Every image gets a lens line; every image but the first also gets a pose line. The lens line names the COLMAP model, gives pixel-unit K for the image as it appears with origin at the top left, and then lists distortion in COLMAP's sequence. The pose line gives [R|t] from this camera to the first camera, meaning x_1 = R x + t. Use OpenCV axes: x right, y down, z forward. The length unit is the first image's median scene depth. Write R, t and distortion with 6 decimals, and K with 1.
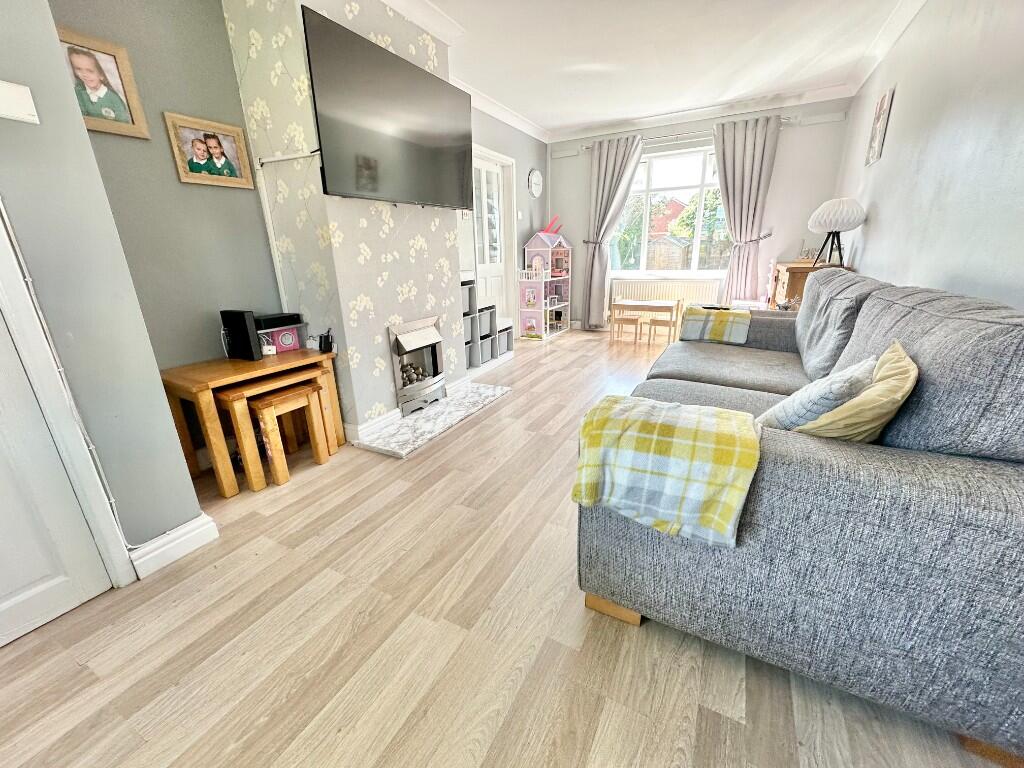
lens RADIAL K [[409.4, 0, 513.2], [0, 409.4, 382.0], [0, 0, 1]] dist [-0.001225, -0.000302]
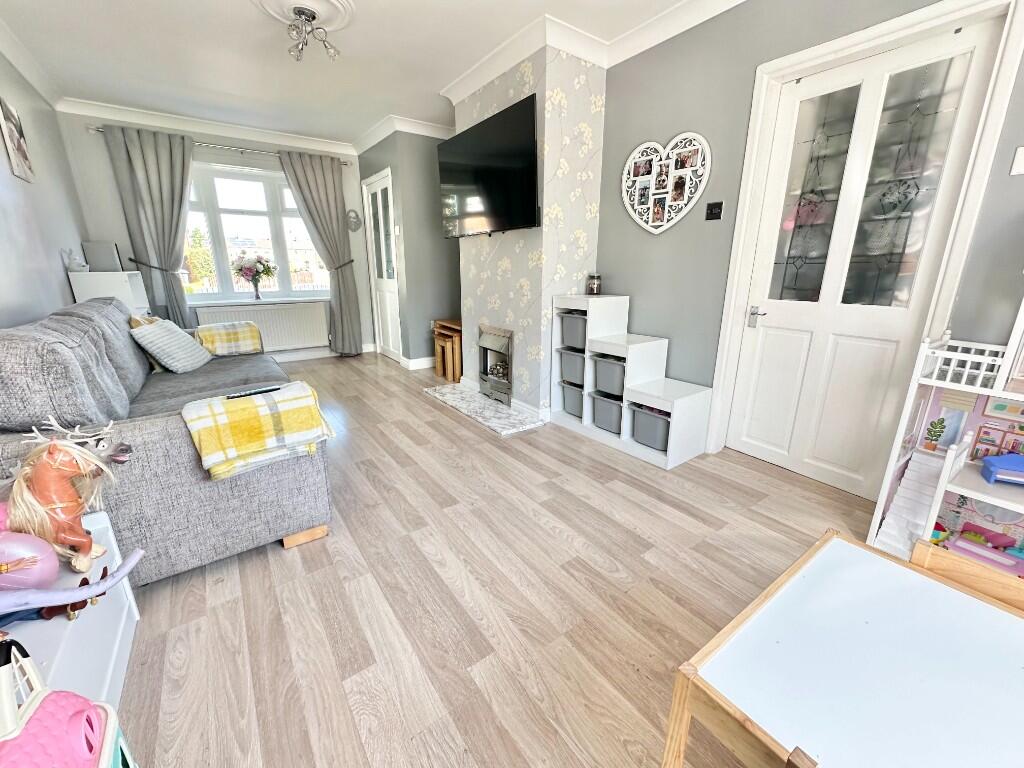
lens RADIAL K [[409.4, 0, 511.3], [0, 409.4, 383.5], [0, 0, 1]] dist [-0.001225, -0.000302]
pose [[-0.439940, 0.267761, -0.857180, 0.817863], [-0.266703, 0.872490, 0.409426, -0.510167], [0.857510, 0.408735, -0.312430, 1.478073]]
